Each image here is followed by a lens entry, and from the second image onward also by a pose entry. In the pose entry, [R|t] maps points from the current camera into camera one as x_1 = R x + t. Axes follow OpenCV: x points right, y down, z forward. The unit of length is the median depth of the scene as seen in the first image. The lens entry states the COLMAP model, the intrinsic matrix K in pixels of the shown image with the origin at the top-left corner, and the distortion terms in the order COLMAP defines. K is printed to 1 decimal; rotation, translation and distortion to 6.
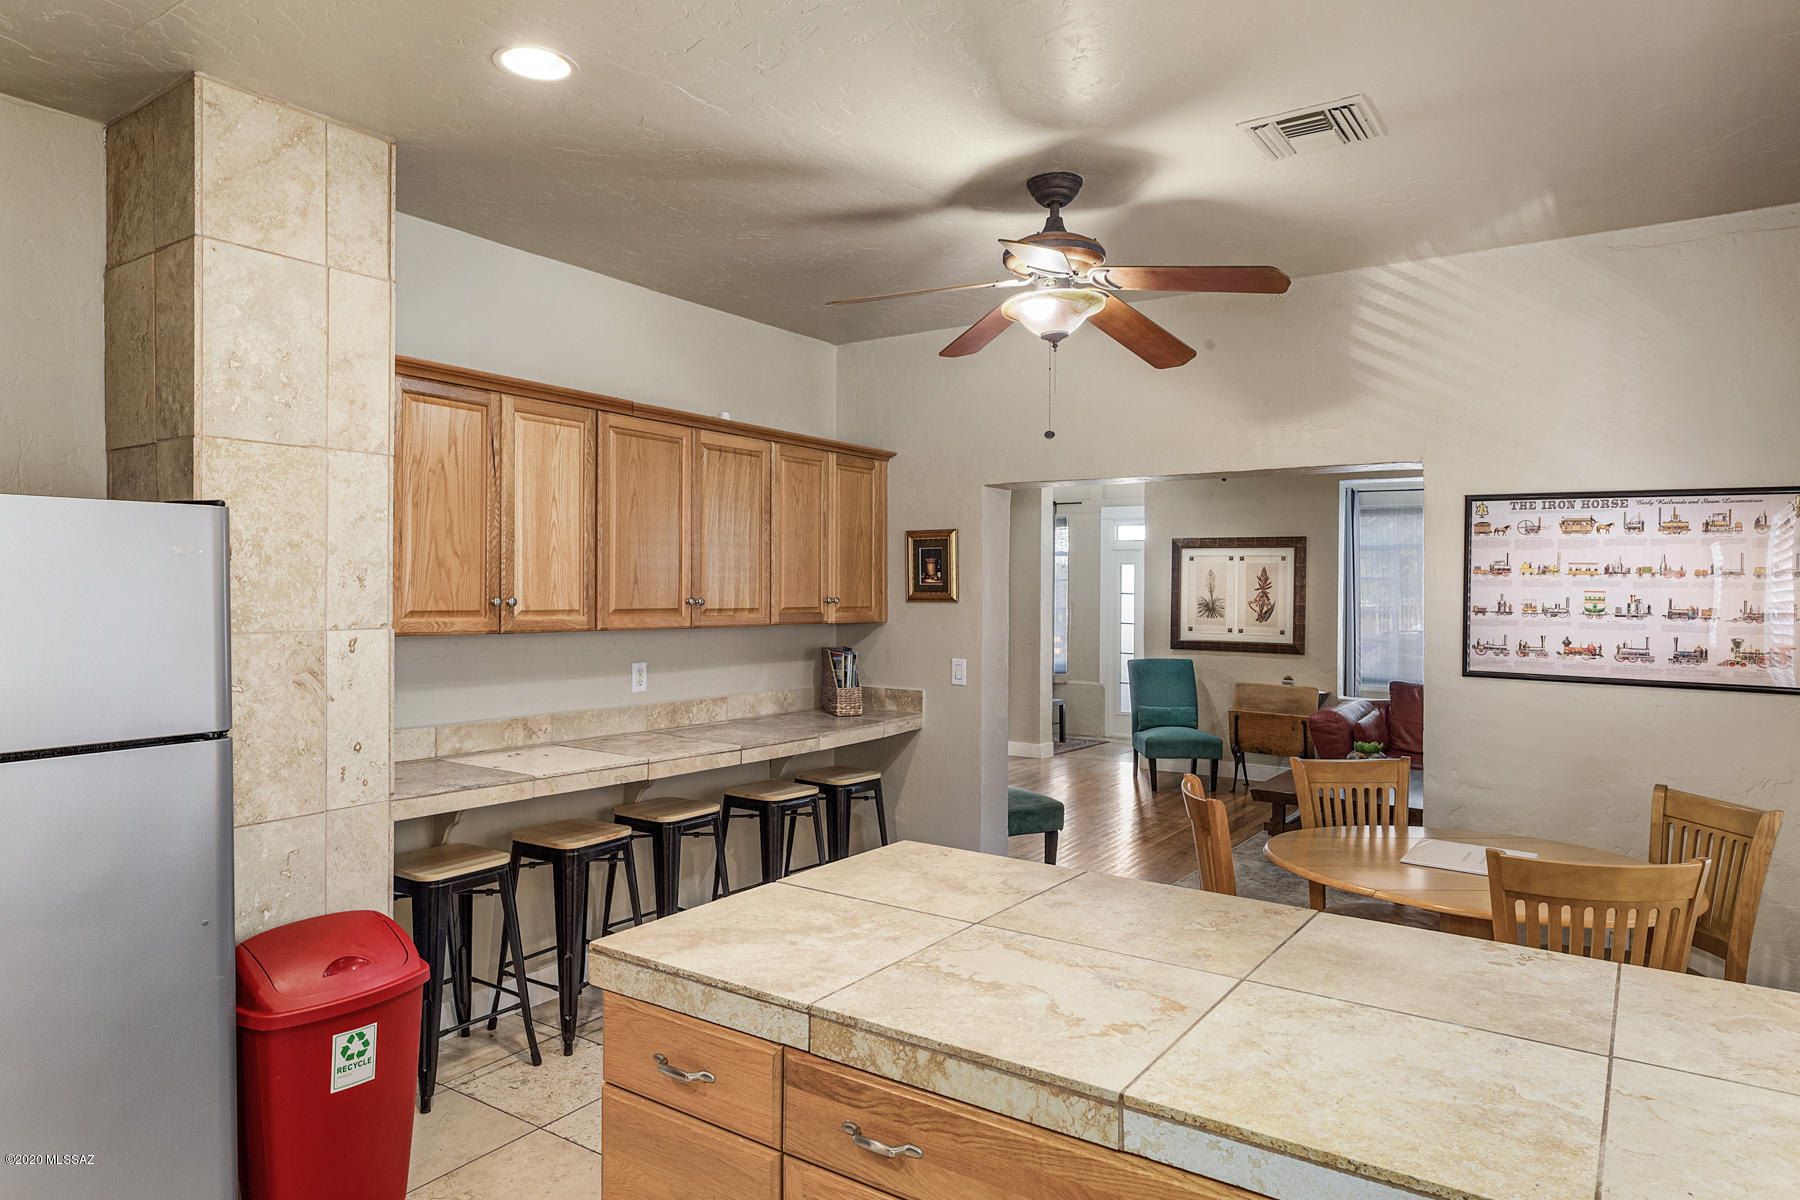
lens RADIAL K [[1128.2, 0, 876.5], [0, 1128.2, 652.7], [0, 0, 1]] dist [0.004551, 0.000306]
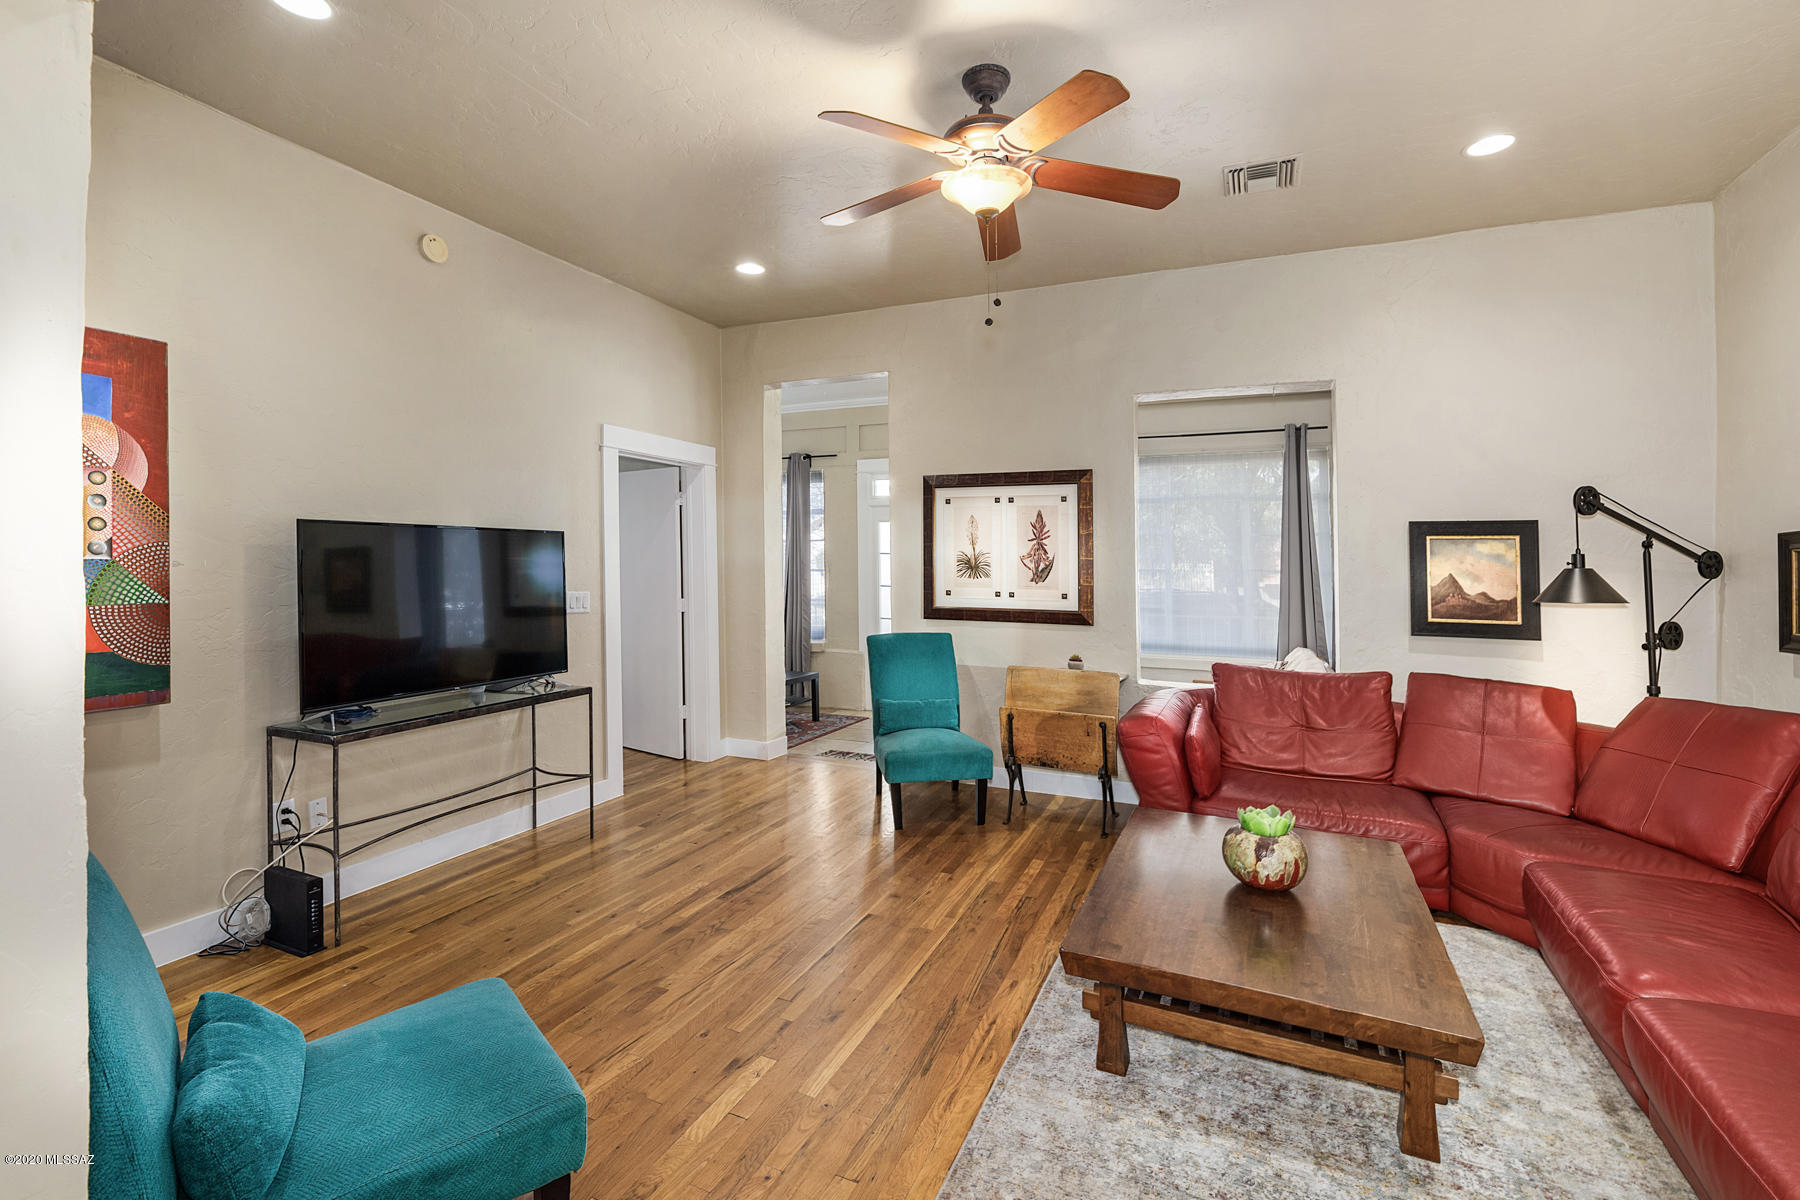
lens RADIAL K [[809.4, 0, 896.0], [0, 809.4, 557.9], [0, 0, 1]] dist [-0.000074, 0.000452]
pose [[0.982279, -0.003431, 0.187395, 0.147164], [0.015018, 0.998058, -0.060448, -0.012495], [-0.186823, 0.062191, 0.980423, 0.488335]]
